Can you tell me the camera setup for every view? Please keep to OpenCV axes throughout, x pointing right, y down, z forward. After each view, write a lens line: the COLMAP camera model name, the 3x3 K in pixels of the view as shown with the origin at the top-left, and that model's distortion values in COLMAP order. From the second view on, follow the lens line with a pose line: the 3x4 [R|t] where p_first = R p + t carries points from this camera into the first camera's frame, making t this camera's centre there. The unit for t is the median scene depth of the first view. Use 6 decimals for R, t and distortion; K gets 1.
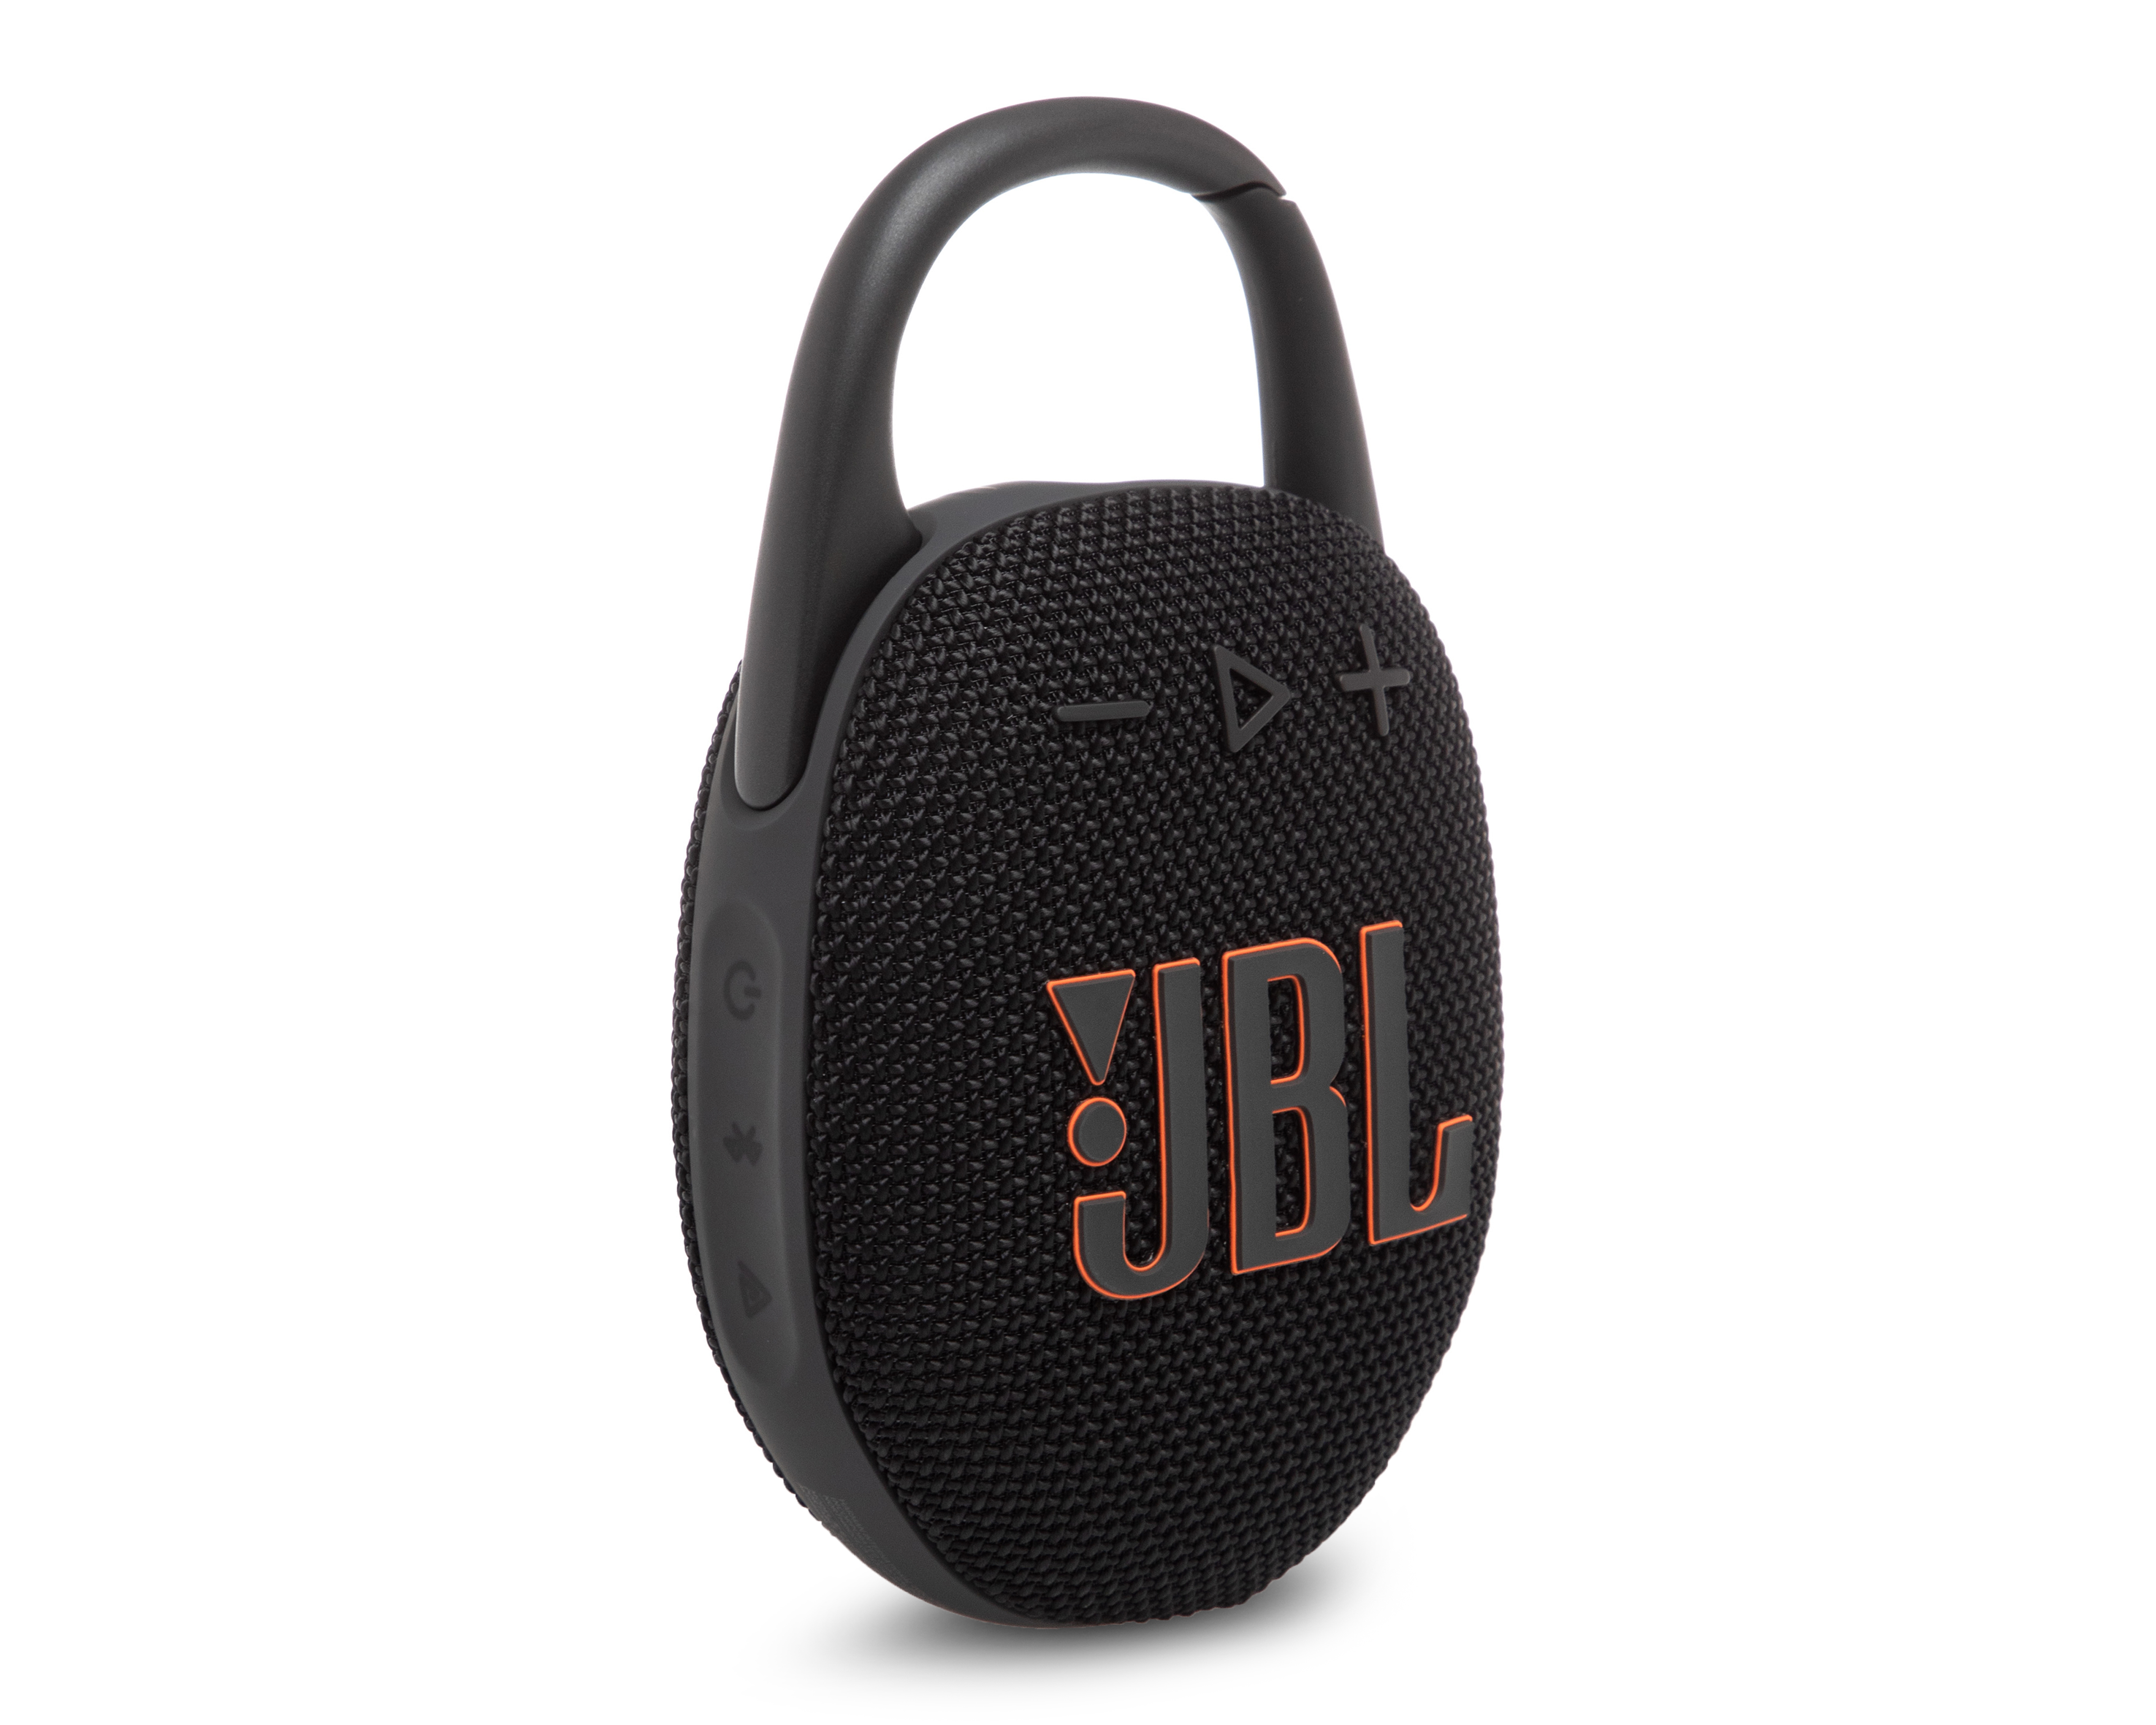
lens RADIAL K [[10293.0, 0, 1078.0], [0, 10293.0, 862.5], [0, 0, 1]] dist [0.647557, -5.191266]
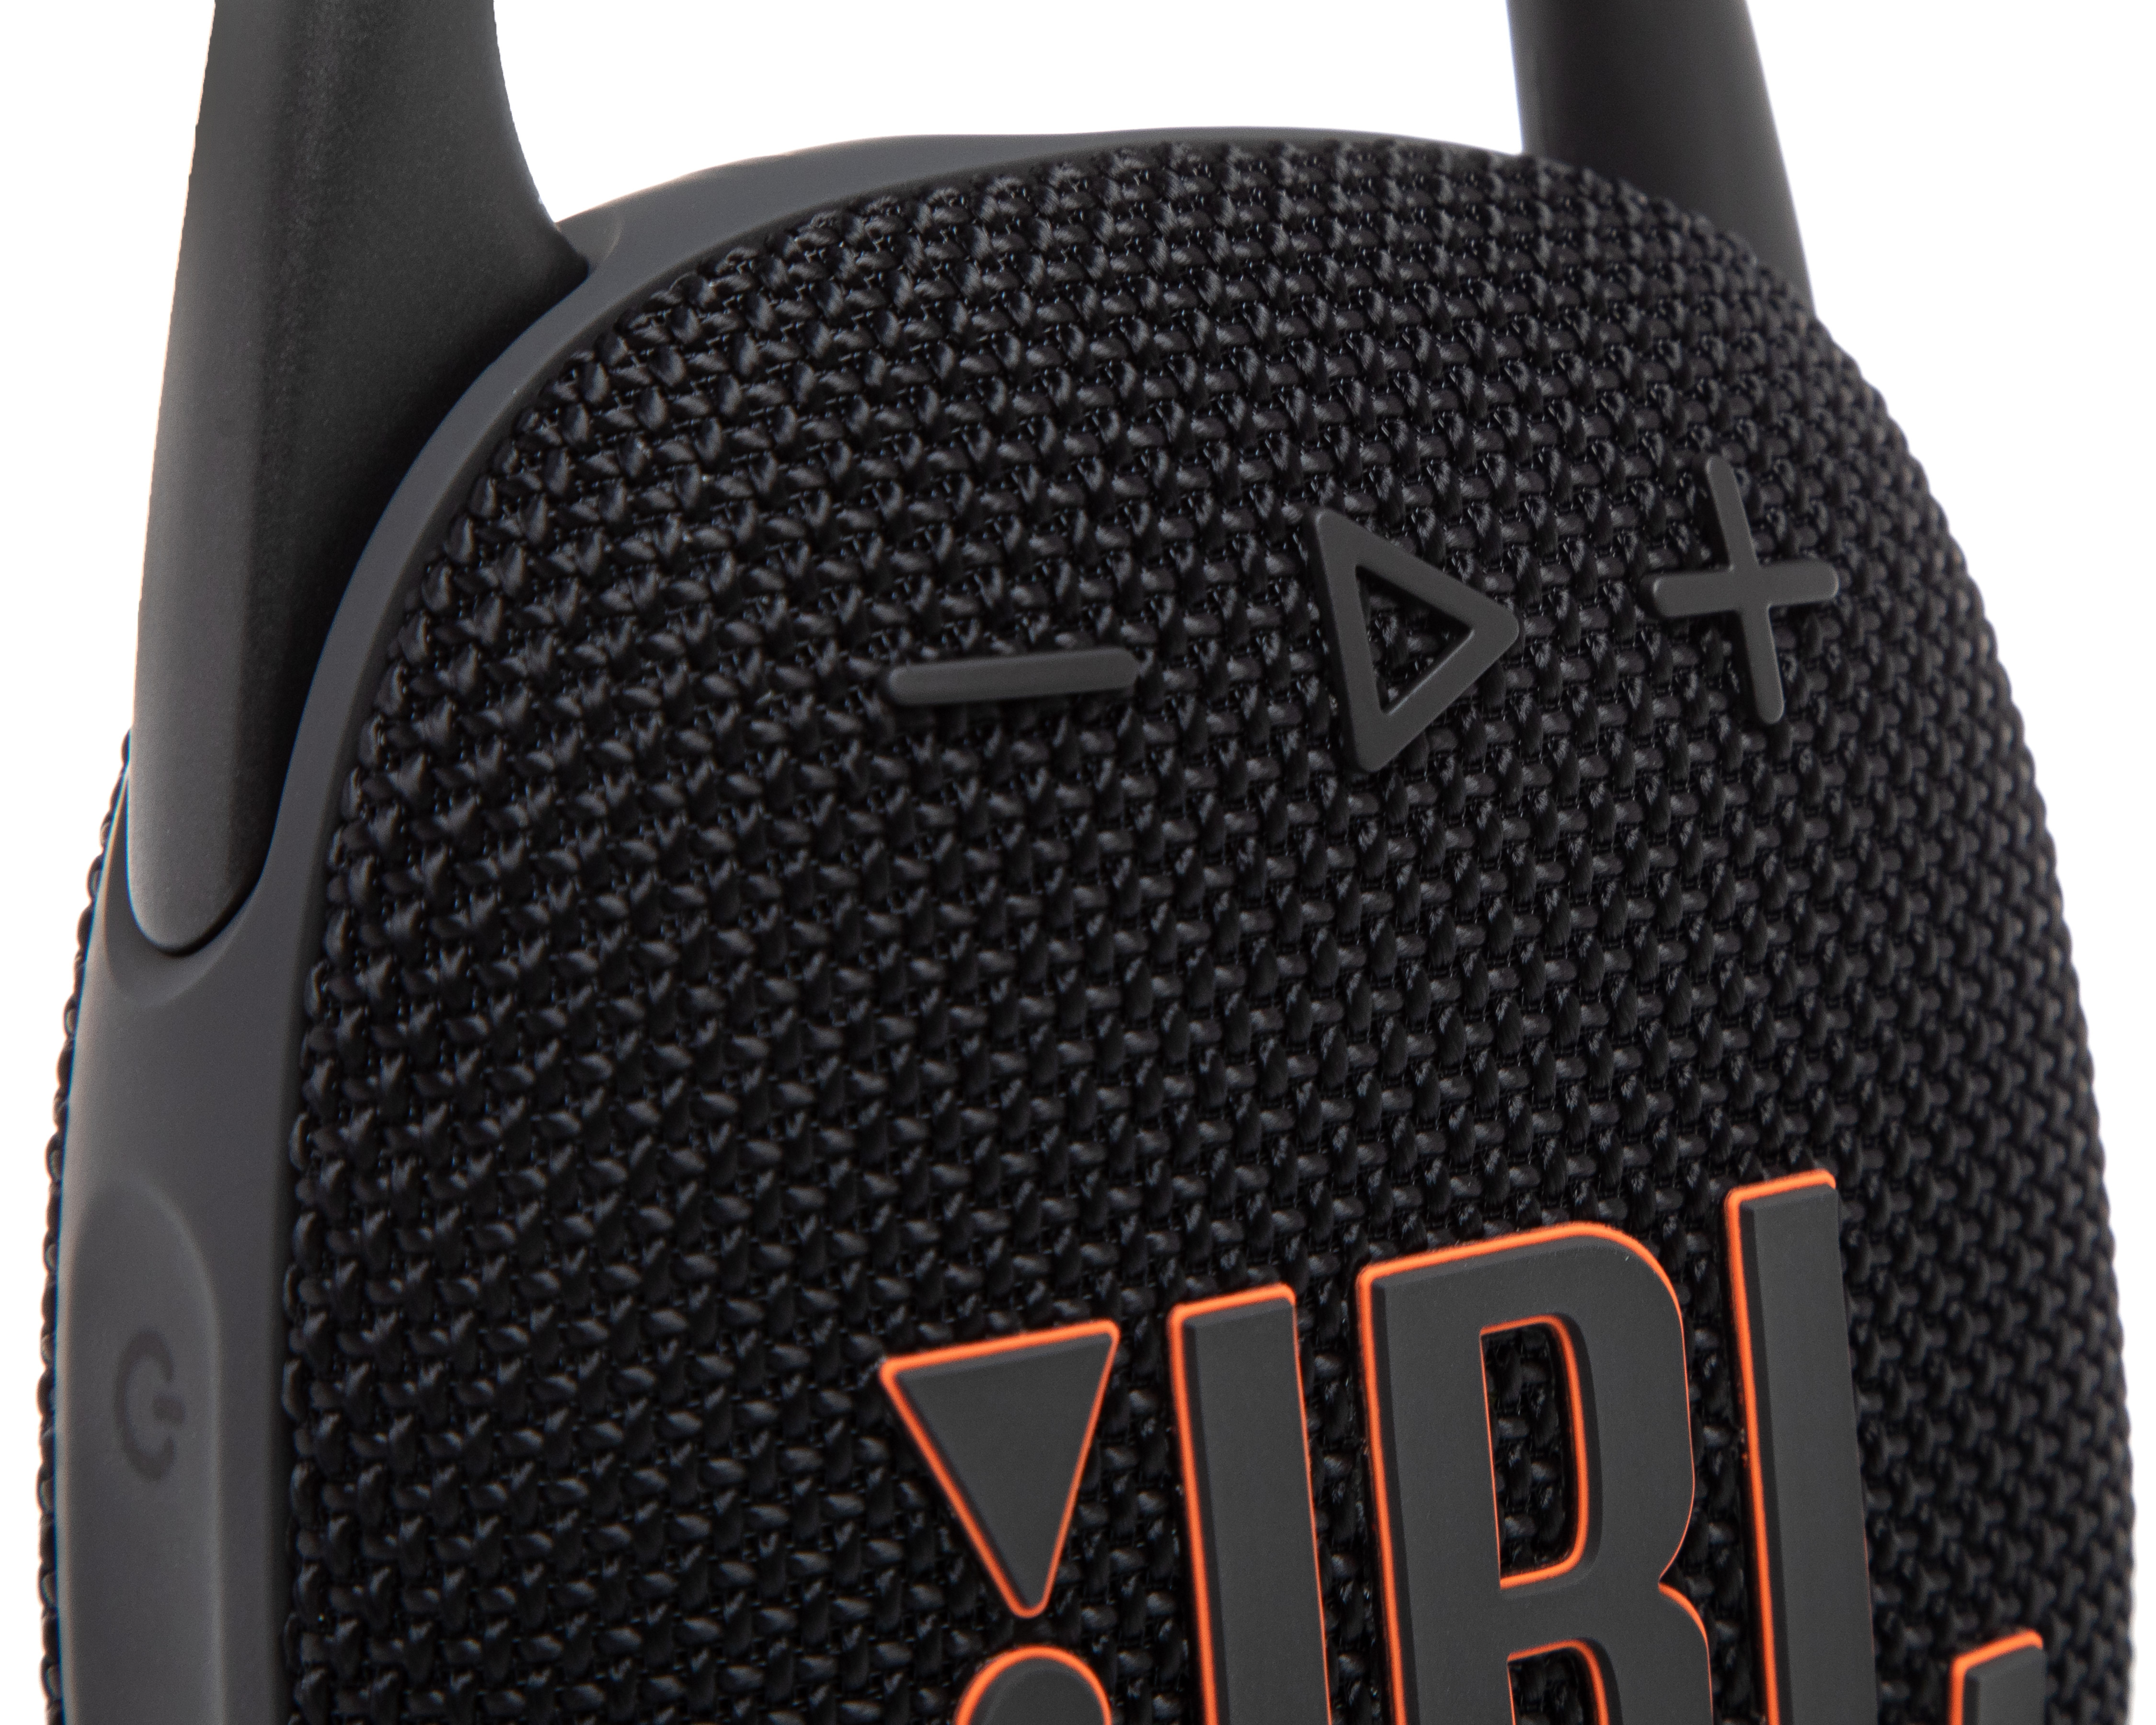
lens RADIAL K [[10293.0, 0, 1078.0], [0, 10293.0, 862.5], [0, 0, 1]] dist [0.647557, -5.191266]
pose [[0.993454, -0.037082, -0.108049, 0.047385], [0.034991, 0.999163, -0.021185, 0.001068], [0.108744, 0.017266, 0.993920, 0.597310]]
